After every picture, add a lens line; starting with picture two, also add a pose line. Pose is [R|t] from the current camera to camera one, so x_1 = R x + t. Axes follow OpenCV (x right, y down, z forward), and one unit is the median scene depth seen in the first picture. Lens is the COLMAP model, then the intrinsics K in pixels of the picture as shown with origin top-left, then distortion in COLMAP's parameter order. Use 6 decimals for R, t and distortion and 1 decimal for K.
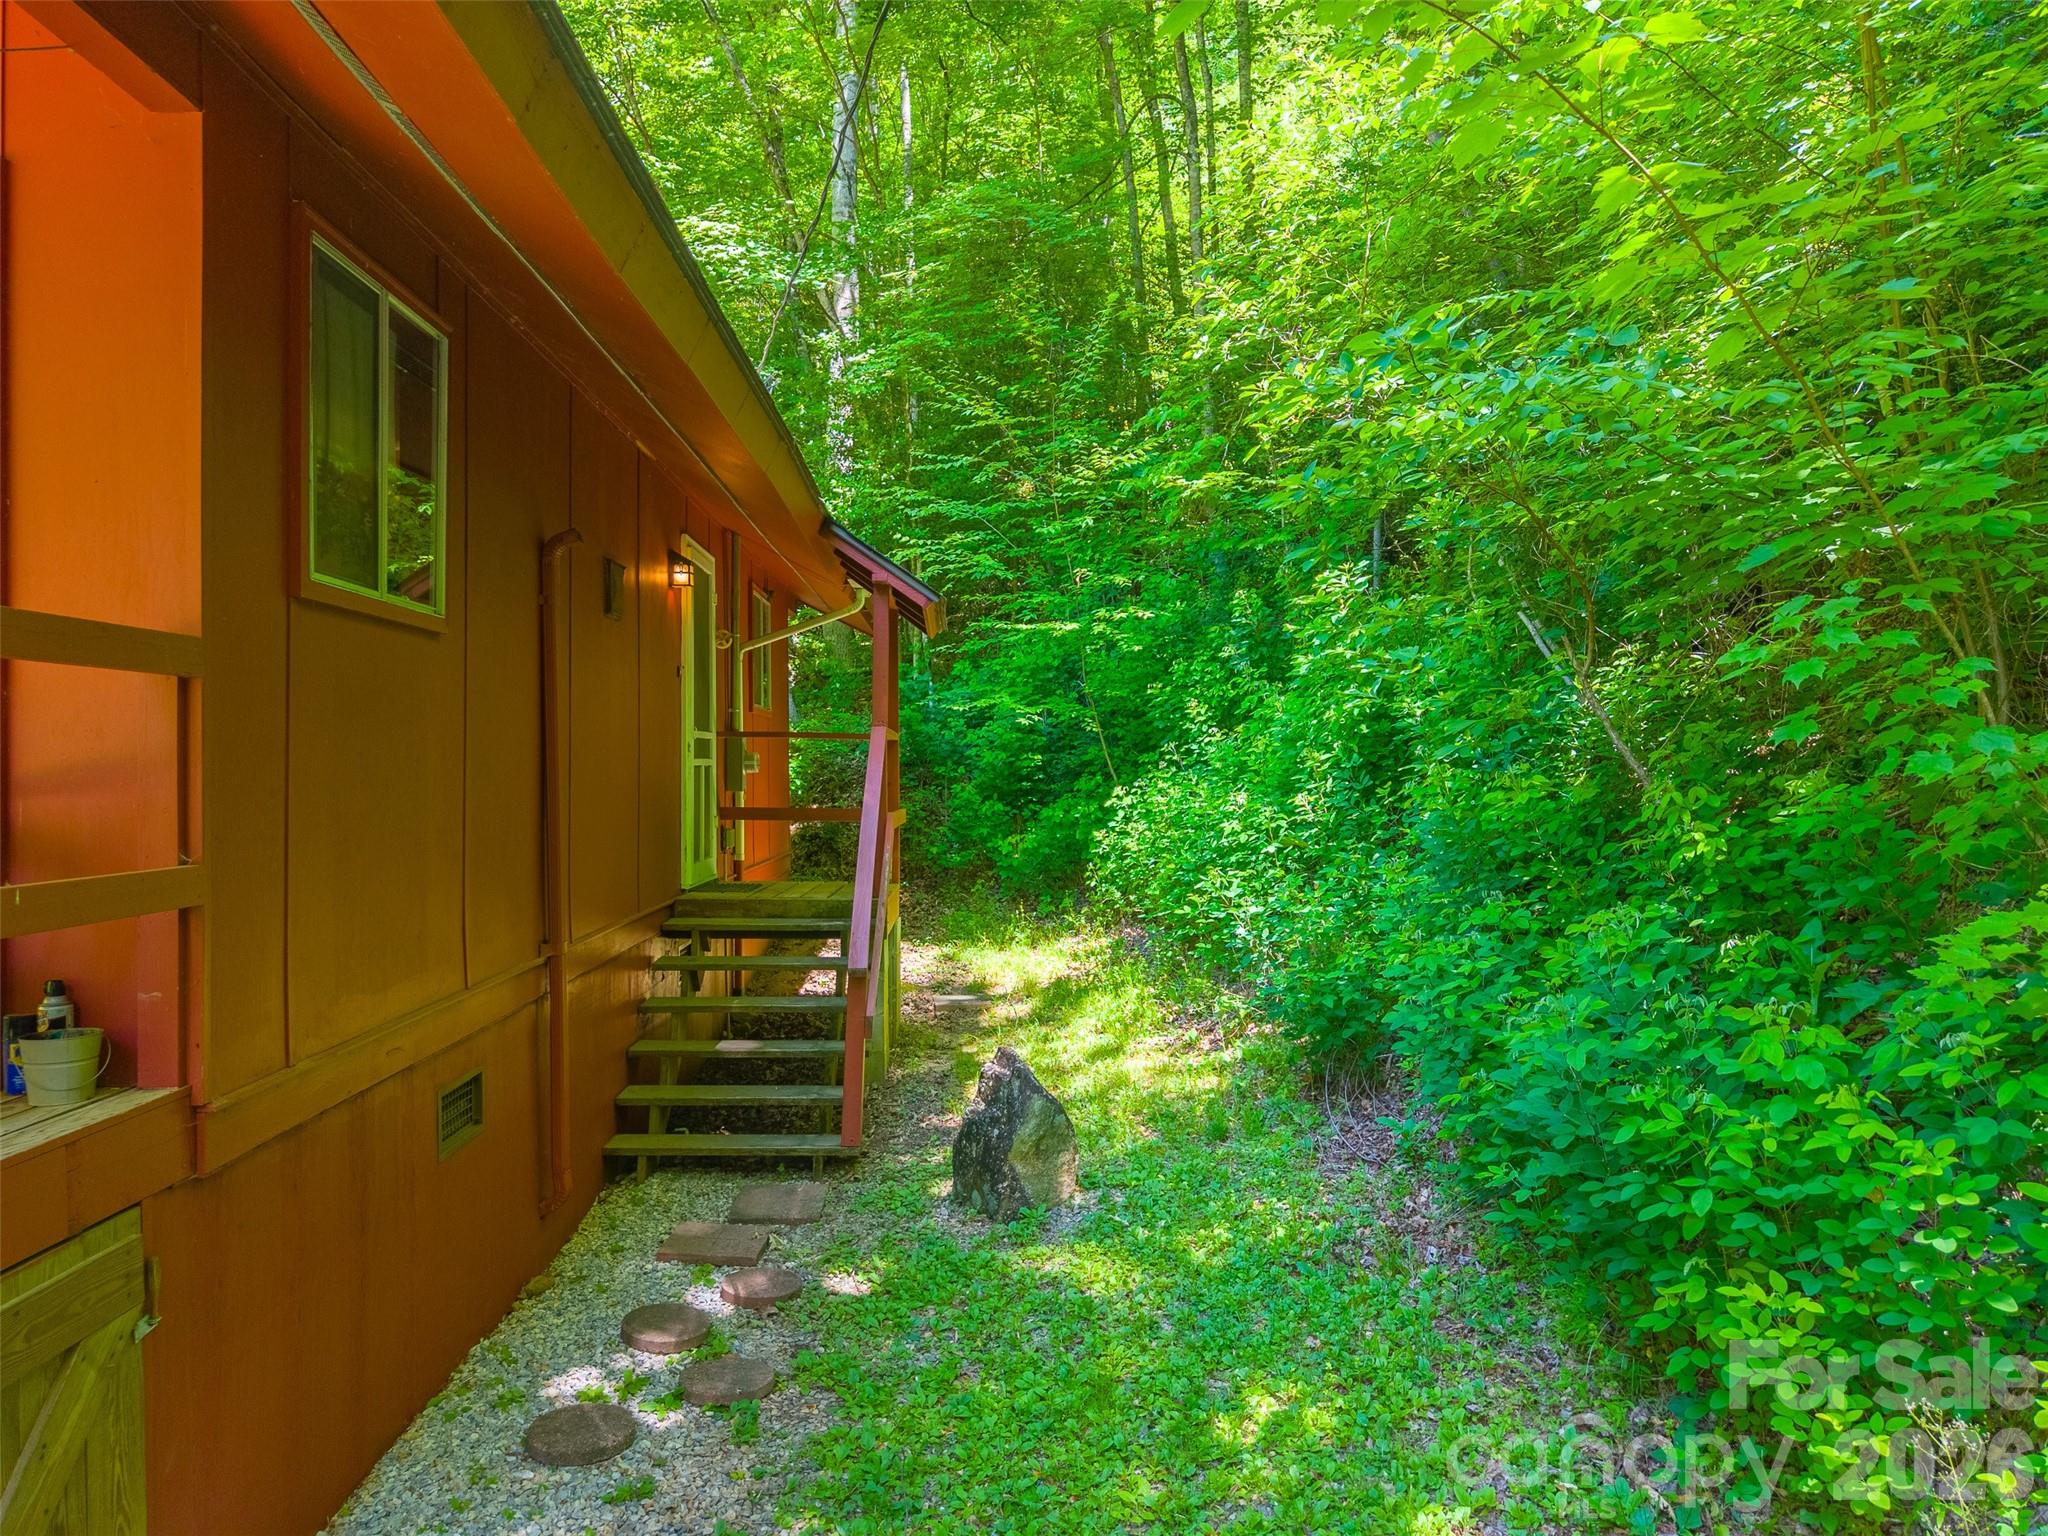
lens RADIAL K [[1352.3, 0, 1024.0], [0, 1352.3, 768.0], [0, 0, 1]] dist [0.004808, 0.001977]
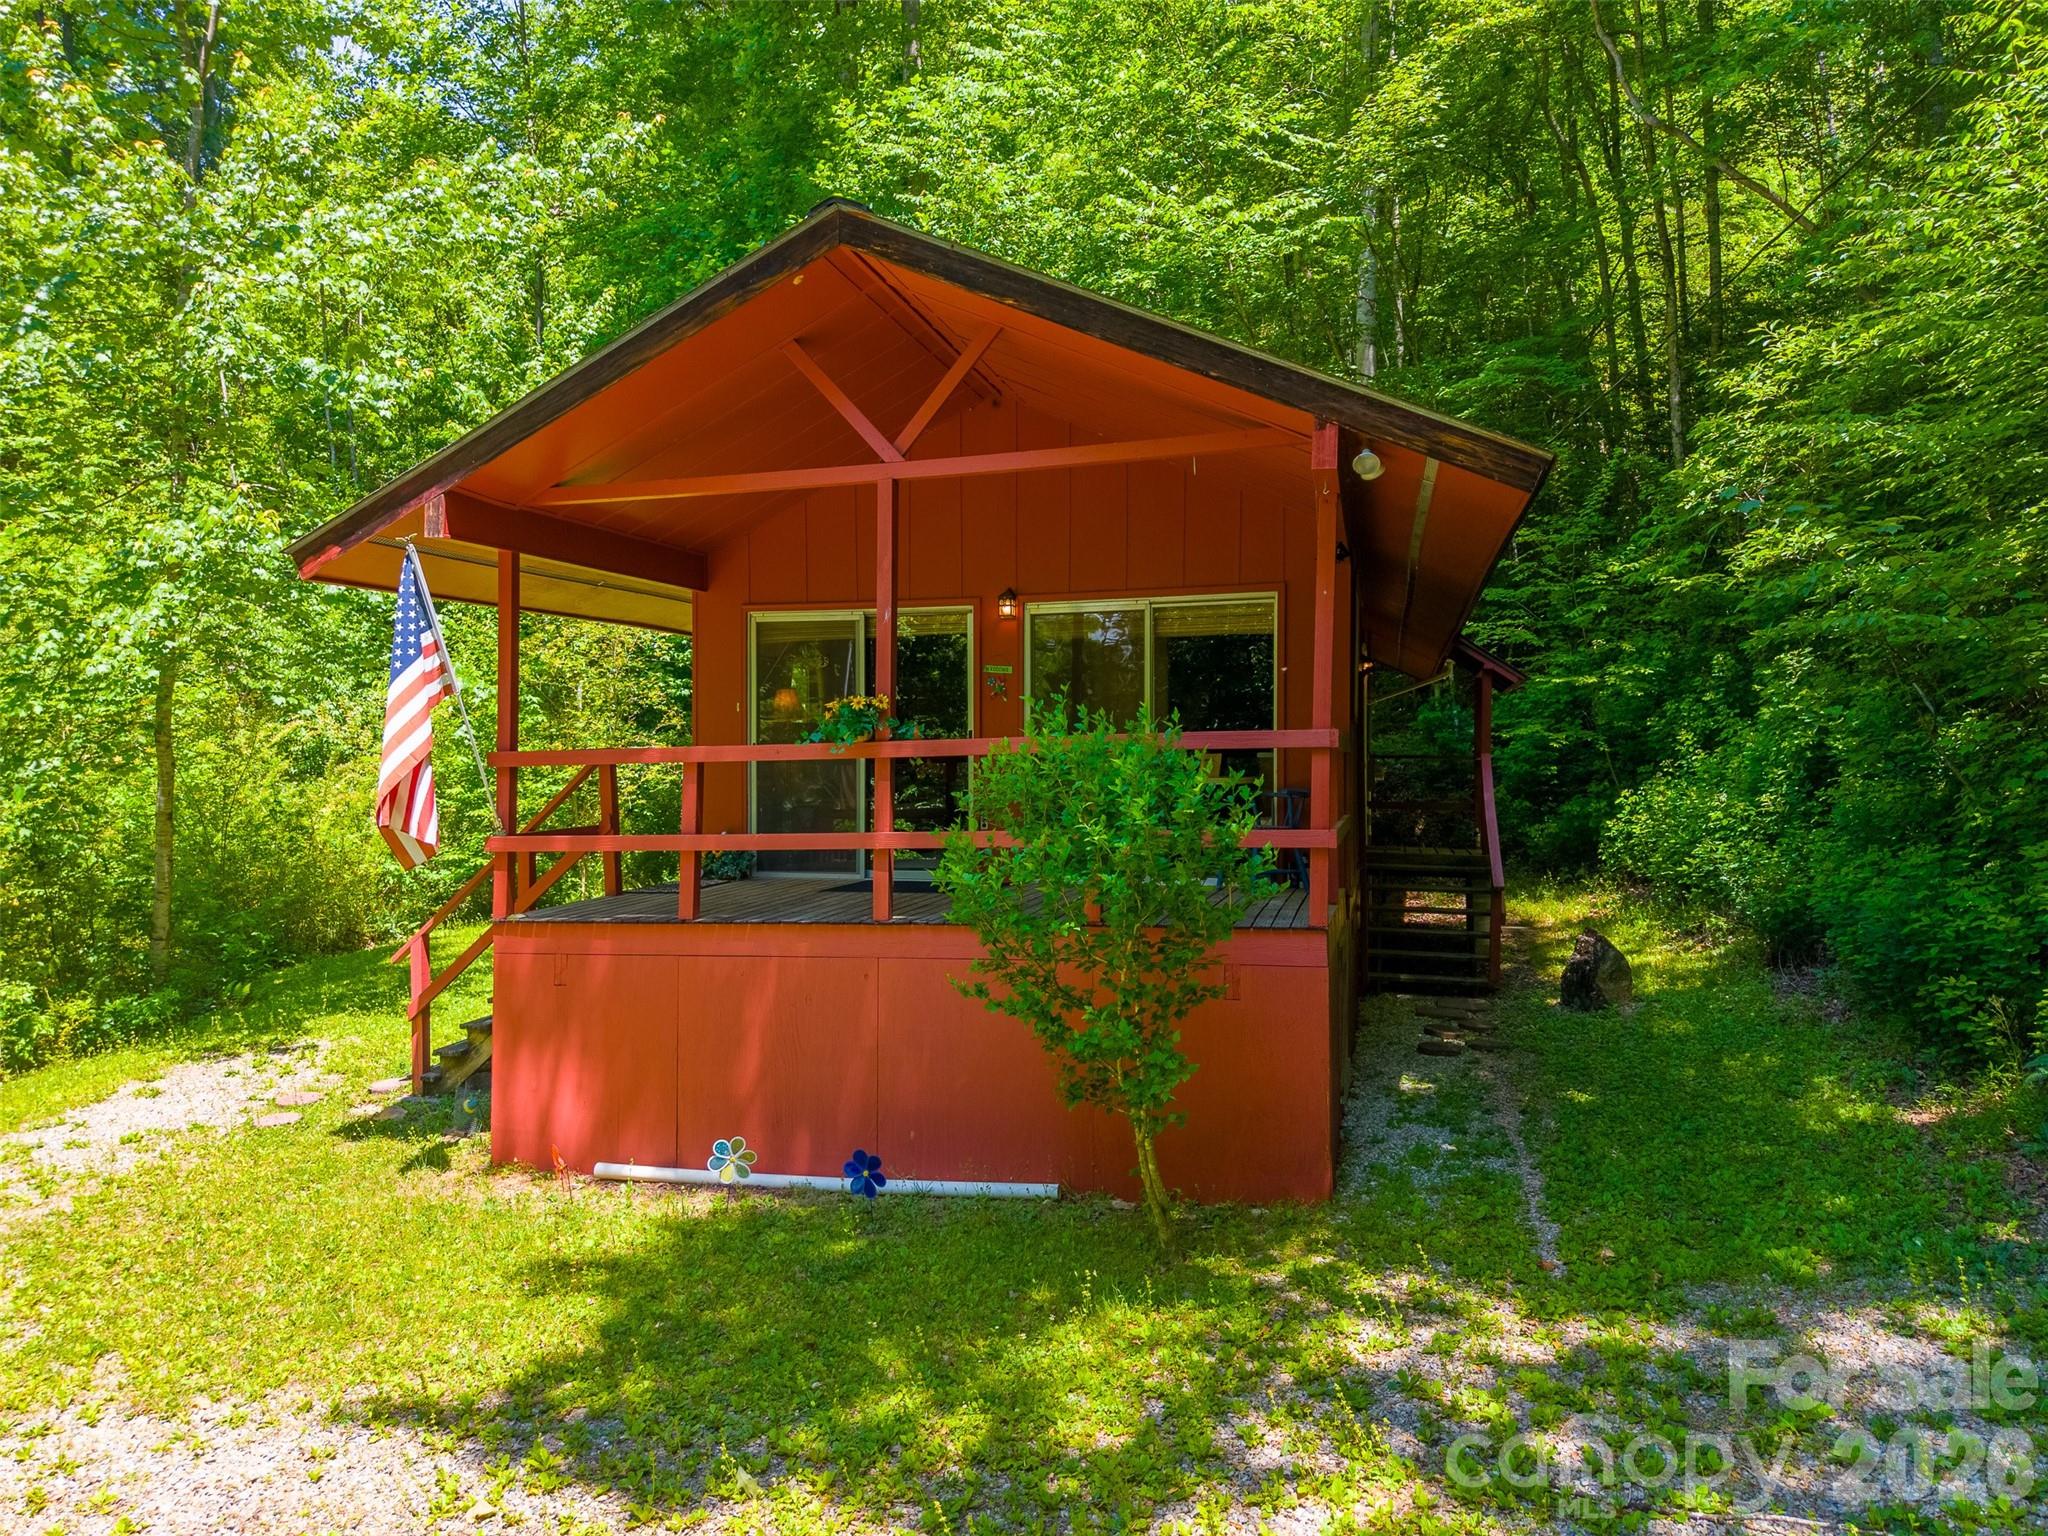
lens RADIAL K [[1424.2, 0, 1024.0], [0, 1424.2, 768.0], [0, 0, 1]] dist [-0.001636, 0.000453]
pose [[0.961149, 0.001177, -0.276029, -0.152662], [-0.001394, 0.999999, -0.000589, -0.009129], [0.276028, 0.000951, 0.961149, -0.761856]]
